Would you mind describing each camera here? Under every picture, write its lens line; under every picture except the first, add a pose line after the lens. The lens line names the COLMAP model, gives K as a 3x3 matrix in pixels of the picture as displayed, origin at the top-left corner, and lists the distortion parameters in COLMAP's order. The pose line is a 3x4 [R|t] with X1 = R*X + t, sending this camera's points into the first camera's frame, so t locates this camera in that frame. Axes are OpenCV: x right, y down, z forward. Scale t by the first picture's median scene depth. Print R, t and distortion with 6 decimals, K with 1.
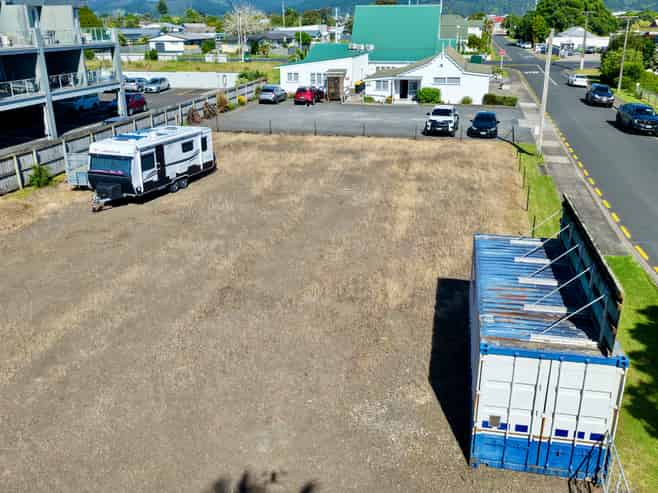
lens RADIAL K [[613.2, 0, 329.0], [0, 613.2, 246.5], [0, 0, 1]] dist [-0.003825, 0.016641]
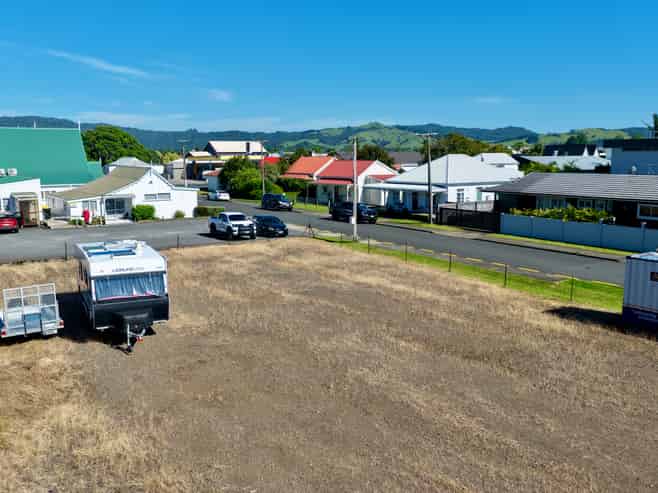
lens RADIAL K [[613.2, 0, 329.0], [0, 613.2, 246.5], [0, 0, 1]] dist [-0.003825, 0.016641]
pose [[0.694949, -0.107569, 0.710968, -0.334652], [0.254300, 0.961616, -0.103078, -0.019322], [-0.672590, 0.252433, 0.695629, 0.140095]]
